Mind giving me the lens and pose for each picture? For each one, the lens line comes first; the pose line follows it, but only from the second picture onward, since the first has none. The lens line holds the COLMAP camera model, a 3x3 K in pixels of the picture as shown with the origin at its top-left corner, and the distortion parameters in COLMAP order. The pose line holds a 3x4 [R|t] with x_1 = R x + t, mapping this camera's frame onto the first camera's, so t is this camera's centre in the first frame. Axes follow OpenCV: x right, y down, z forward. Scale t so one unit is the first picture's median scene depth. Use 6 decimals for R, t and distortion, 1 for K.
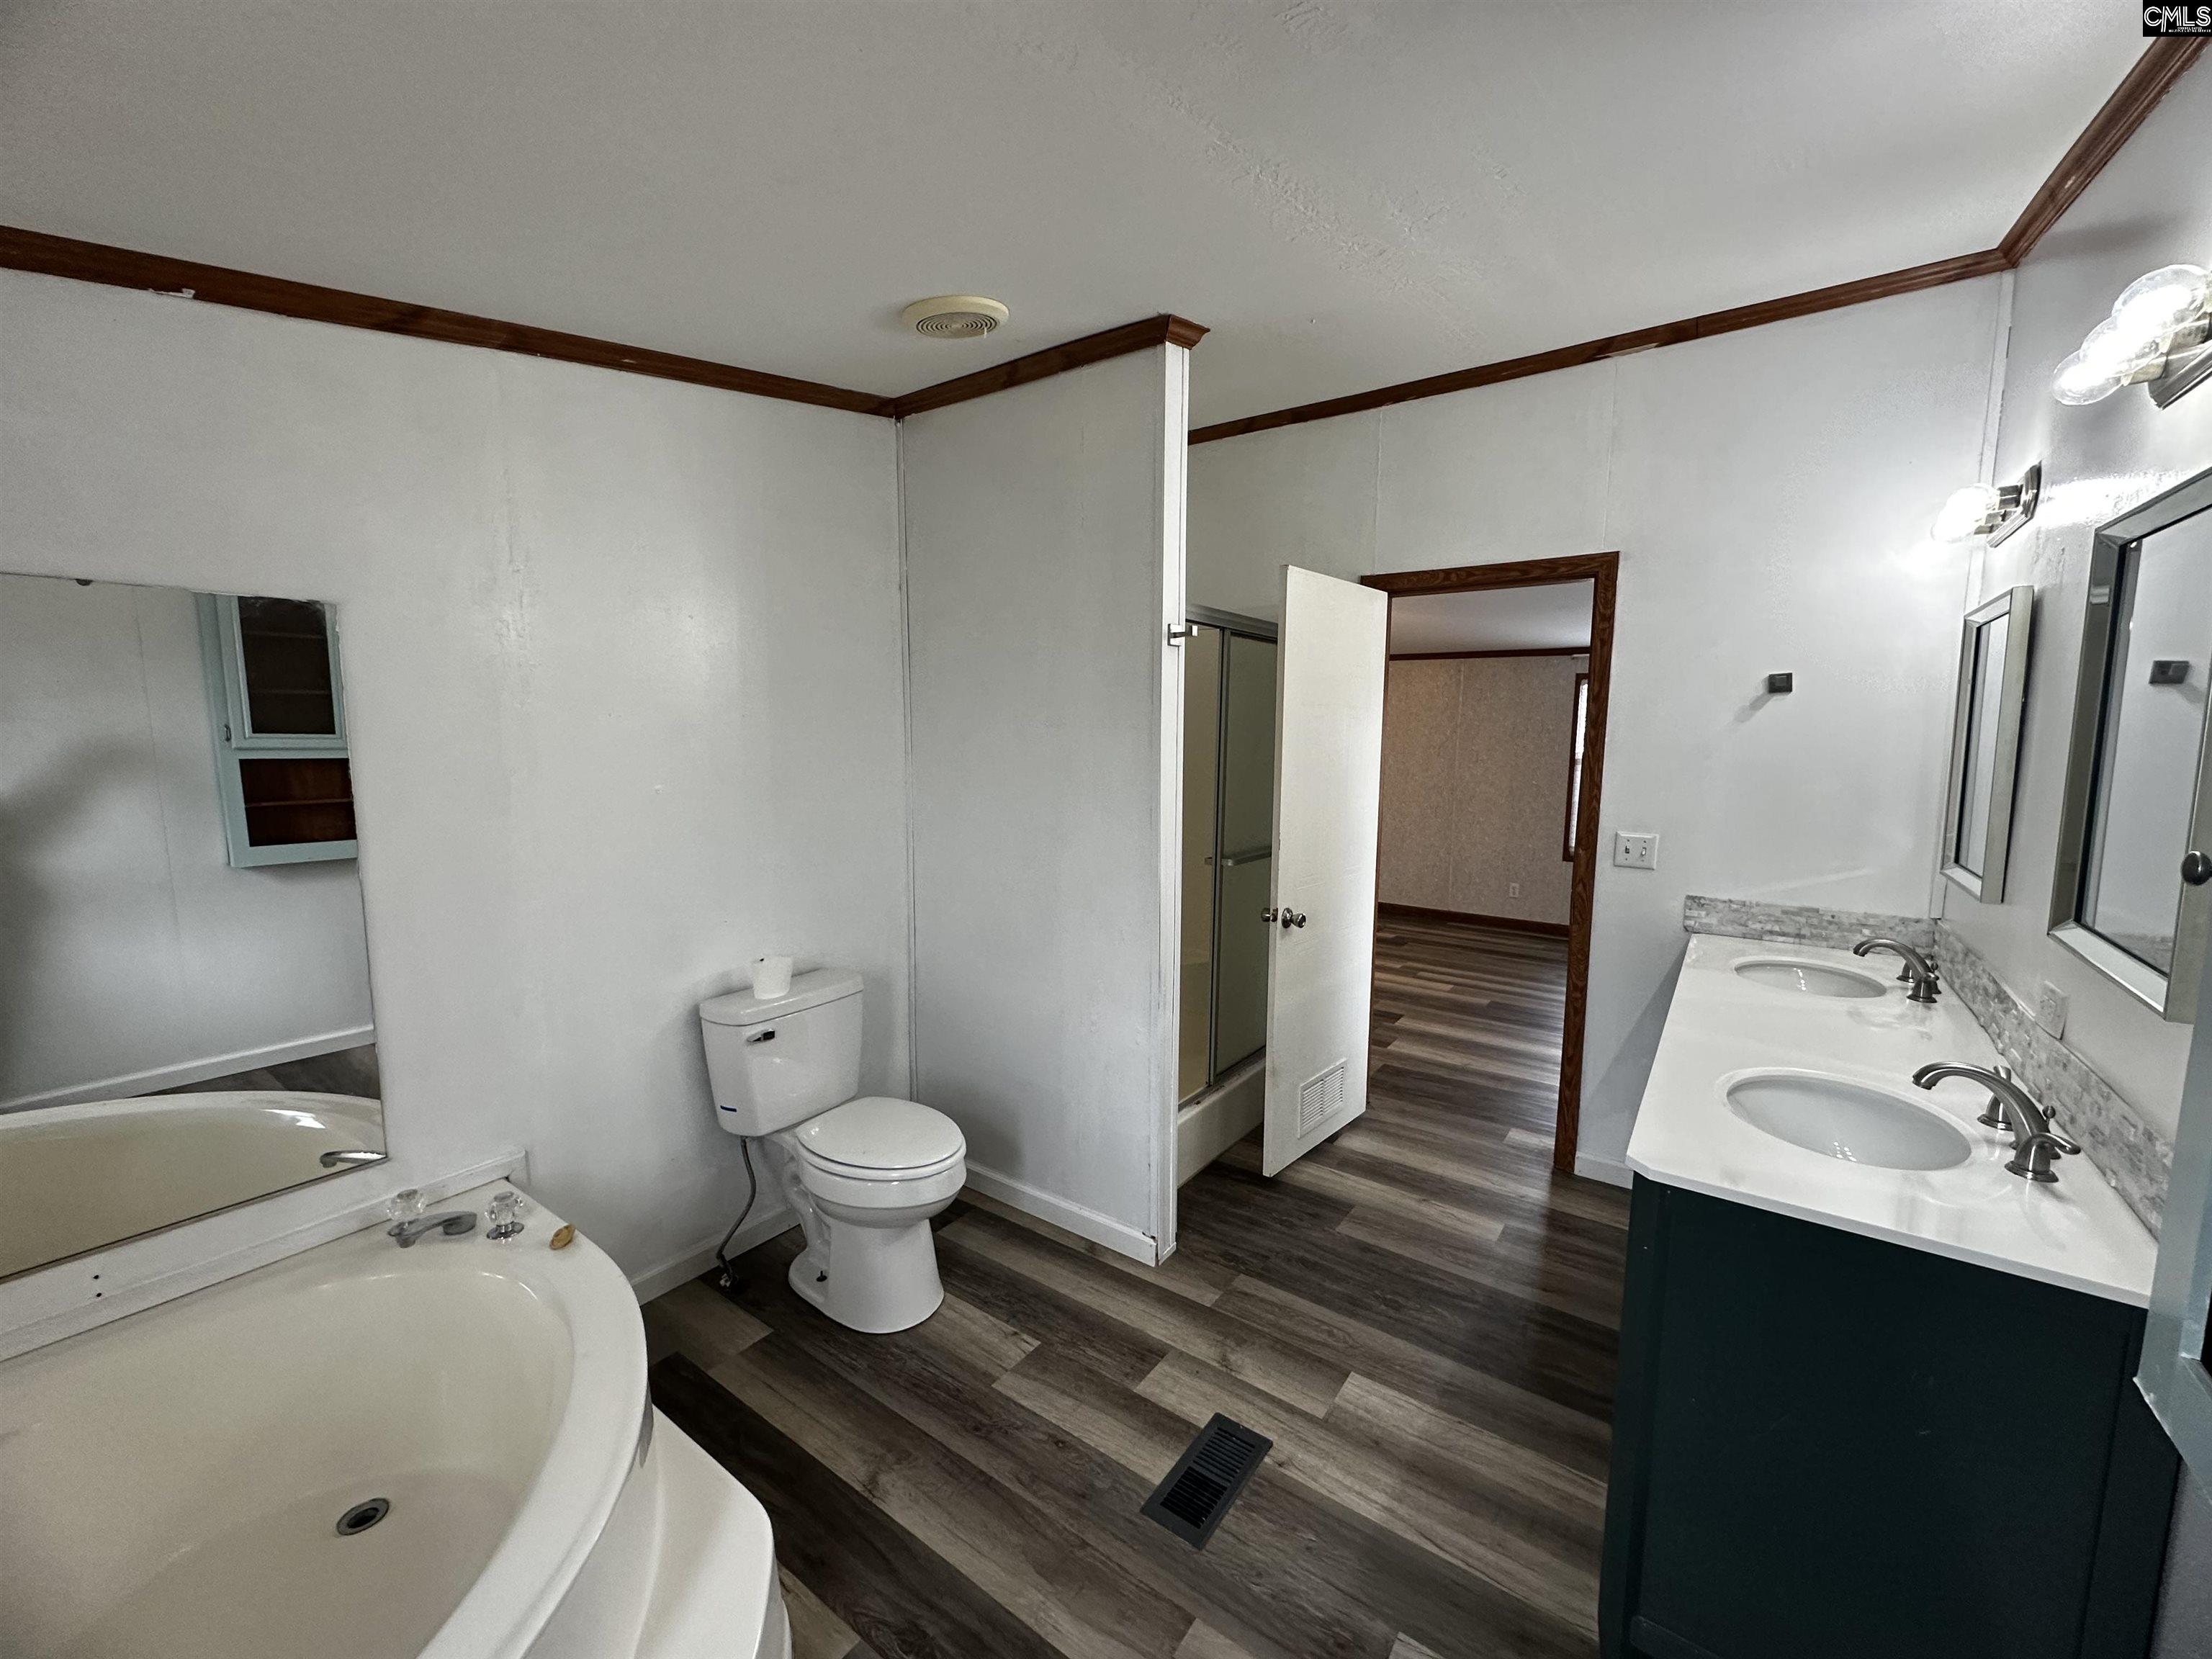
lens RADIAL K [[883.9, 0, 1106.0], [0, 883.9, 829.5], [0, 0, 1]] dist [0.001301, 0.000075]
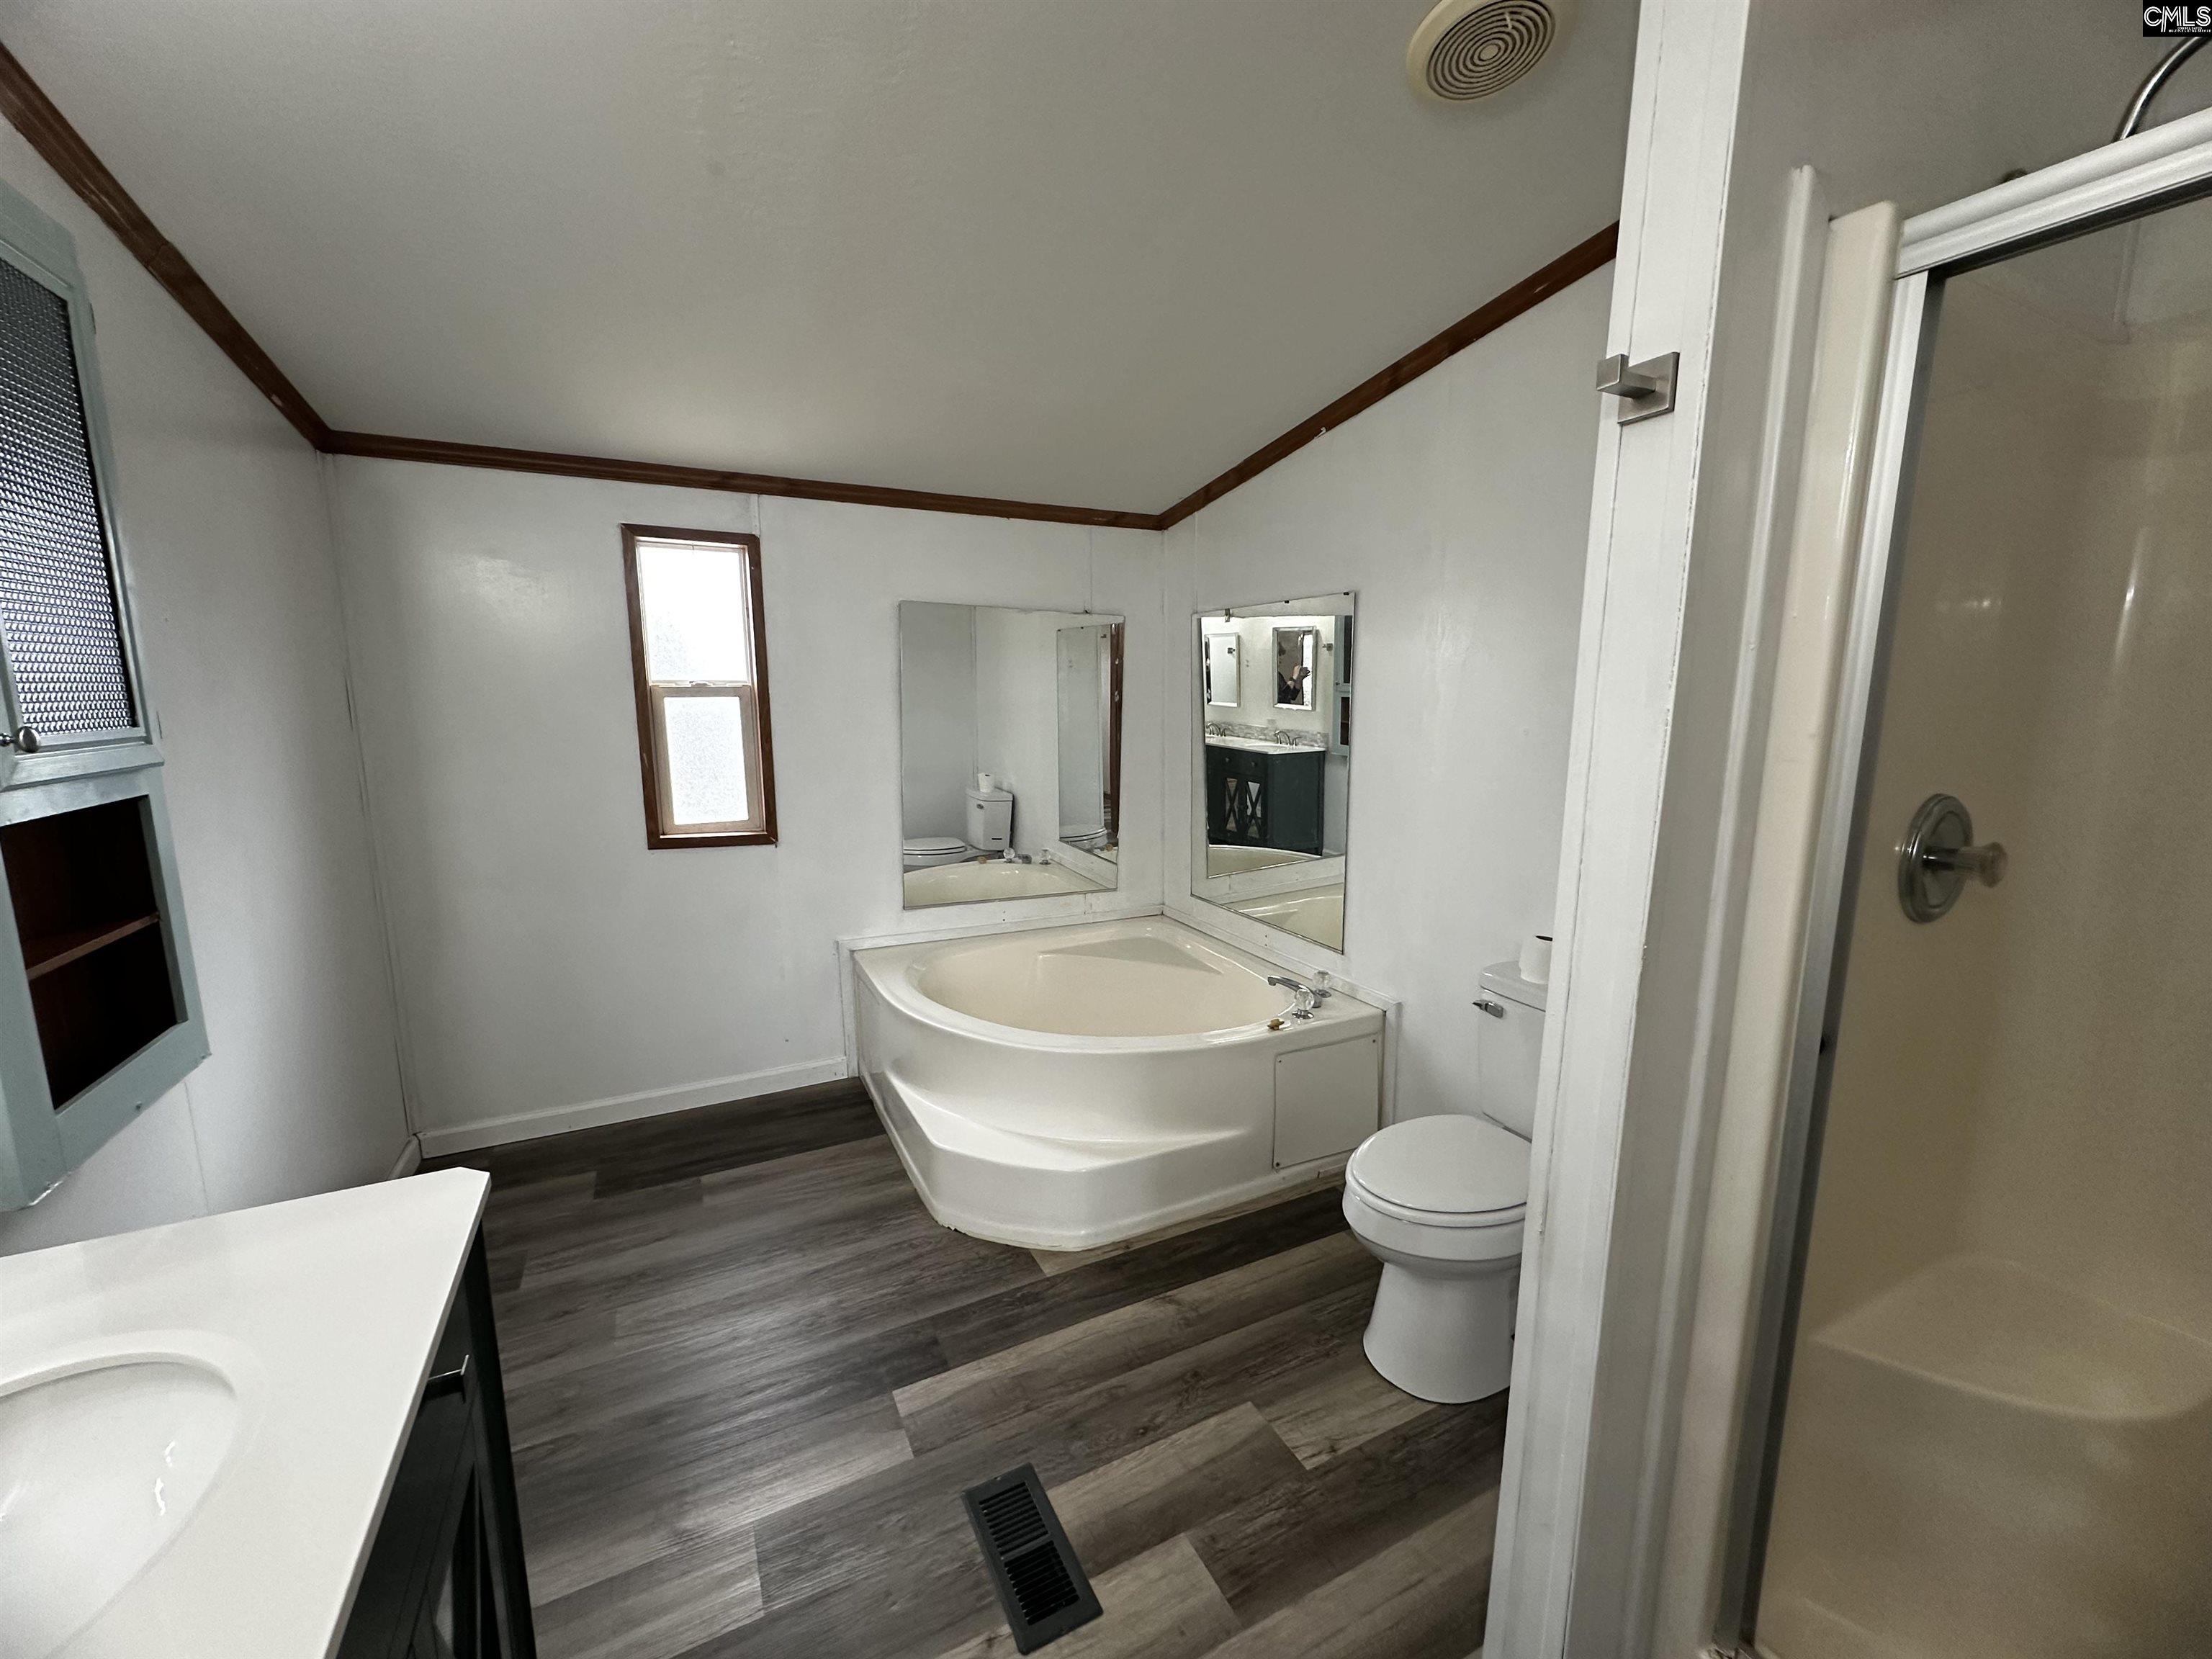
lens RADIAL K [[883.9, 0, 1106.0], [0, 883.9, 829.5], [0, 0, 1]] dist [0.001301, 0.000075]
pose [[-0.459367, 0.132630, -0.878289, 0.706979], [-0.102594, 0.974249, 0.200780, -0.106439], [0.882302, 0.182339, -0.433931, 1.267362]]
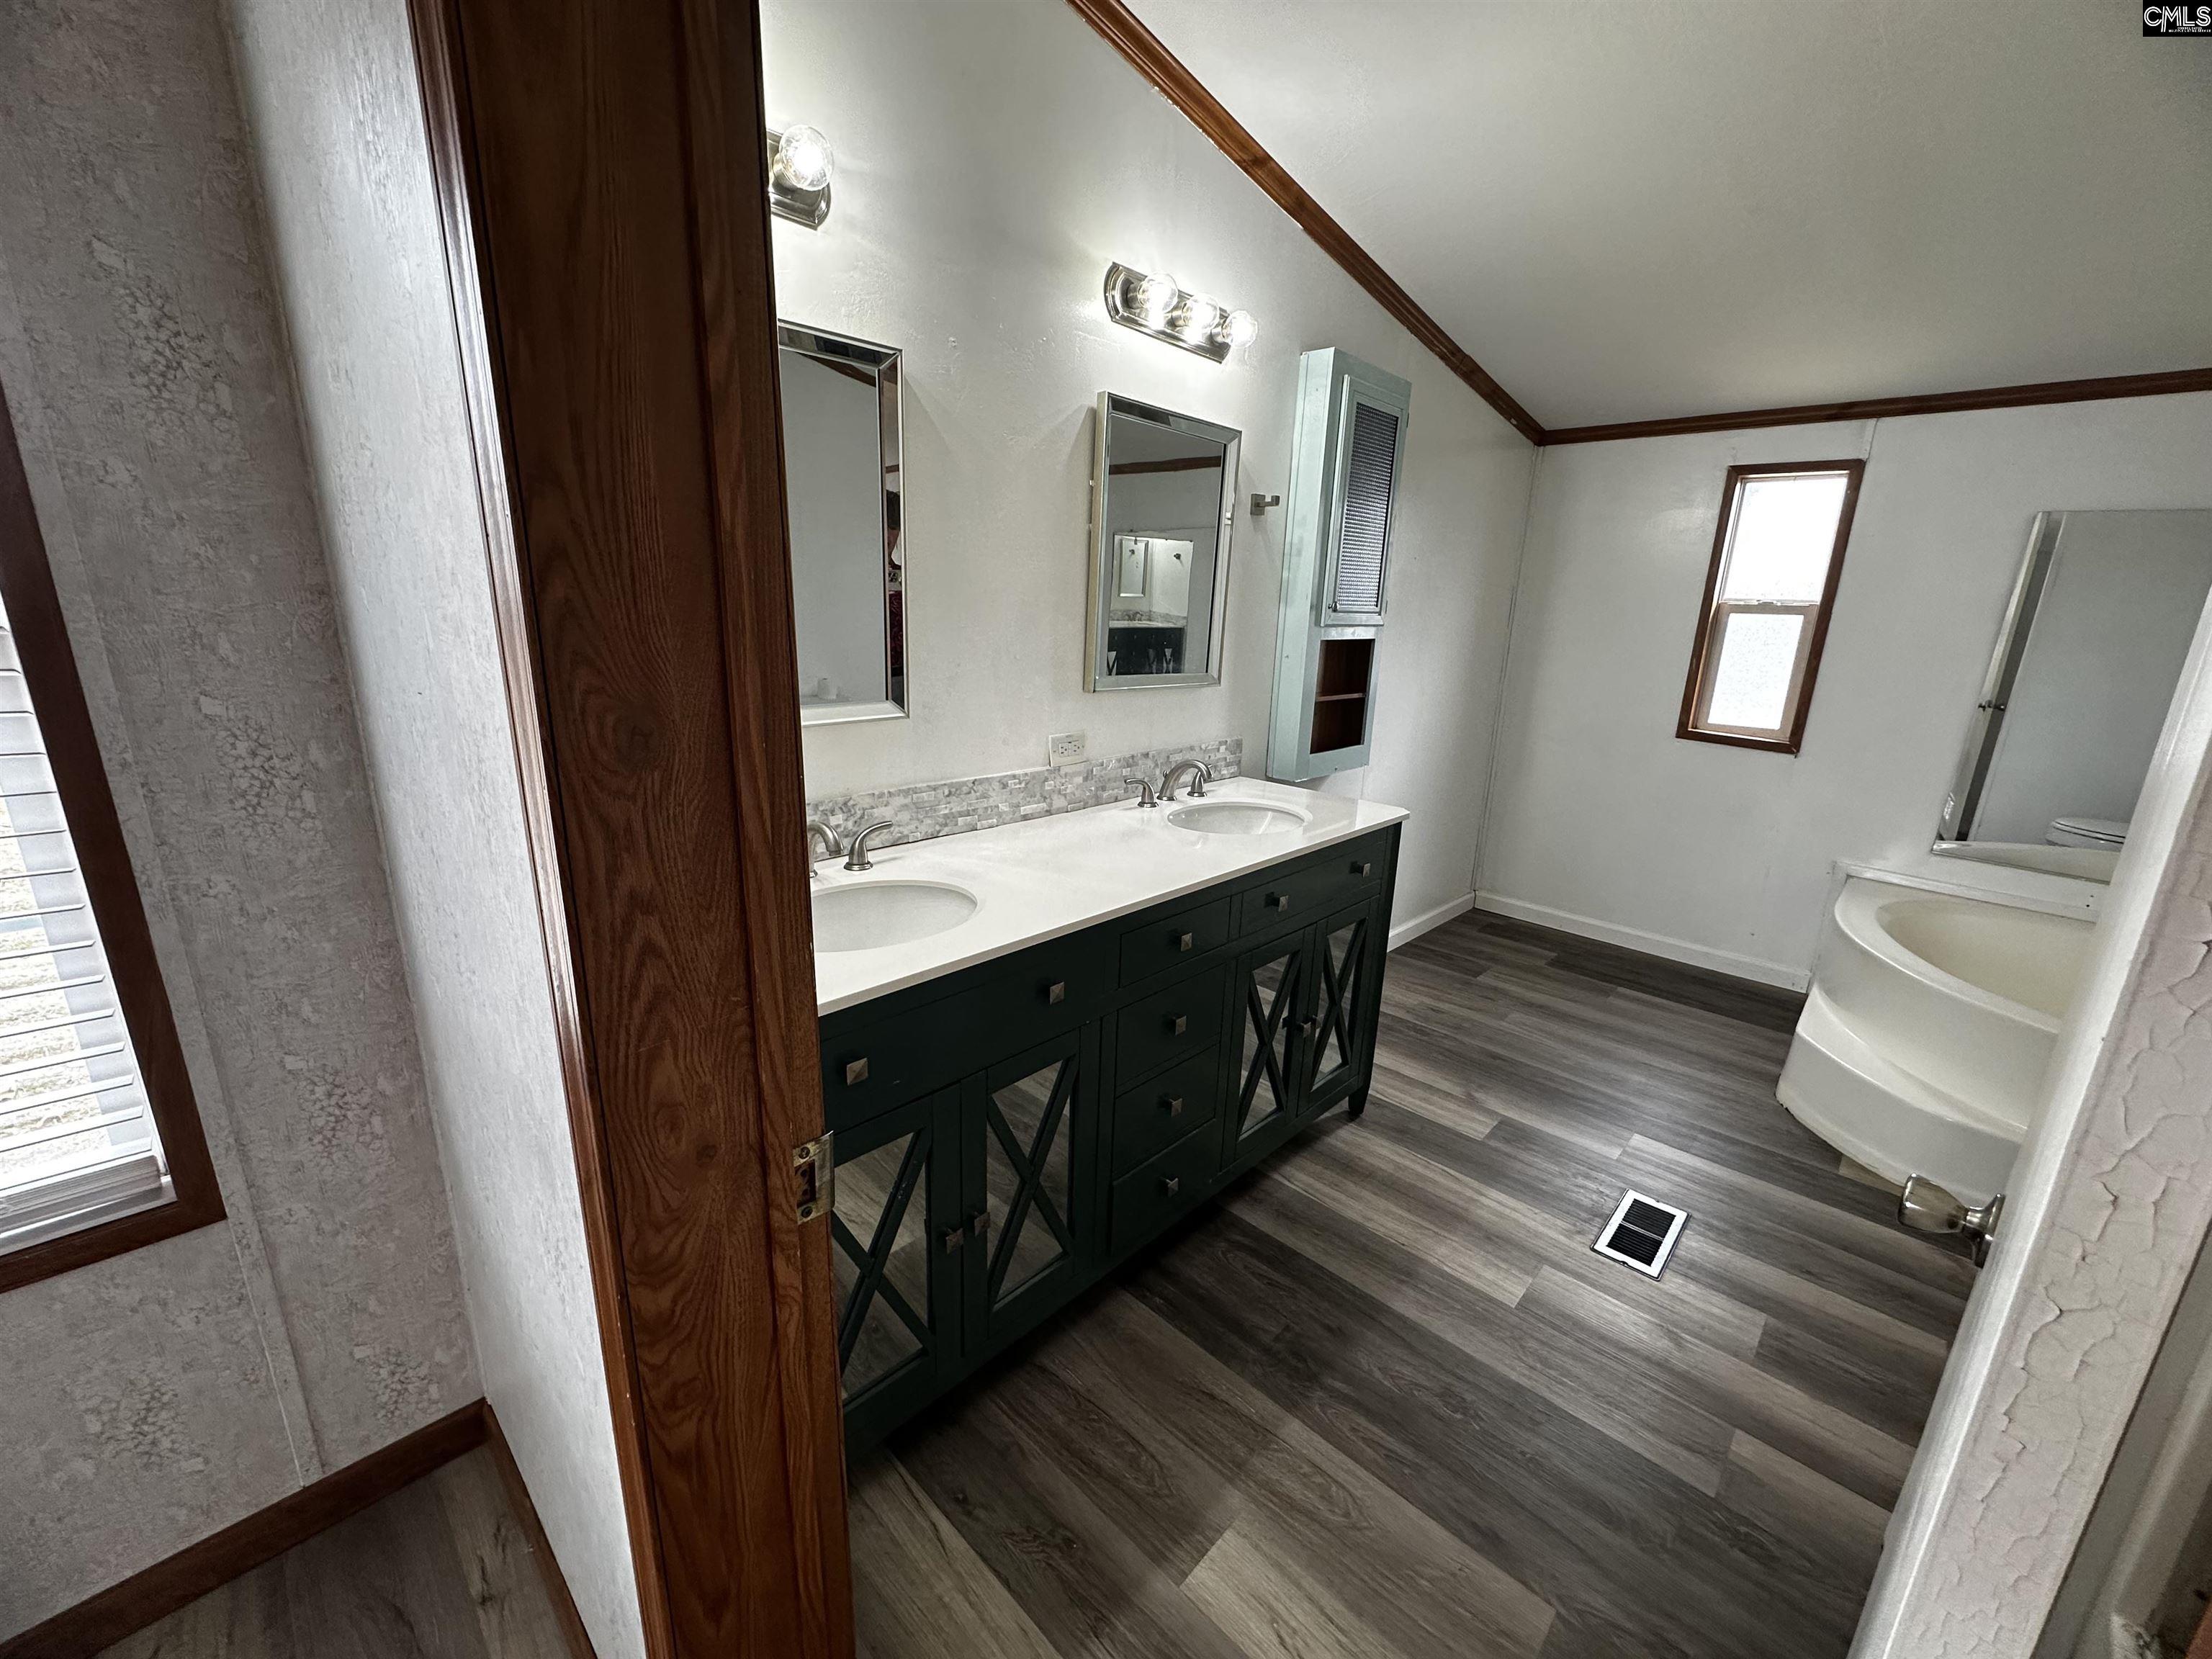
lens RADIAL K [[883.9, 0, 1106.0], [0, 883.9, 829.5], [0, 0, 1]] dist [0.001301, 0.000075]
pose [[-0.989452, -0.077231, 0.122558, 0.687662], [-0.027976, 0.931979, 0.361431, -0.150962], [-0.142135, 0.354190, -0.924309, 1.925029]]
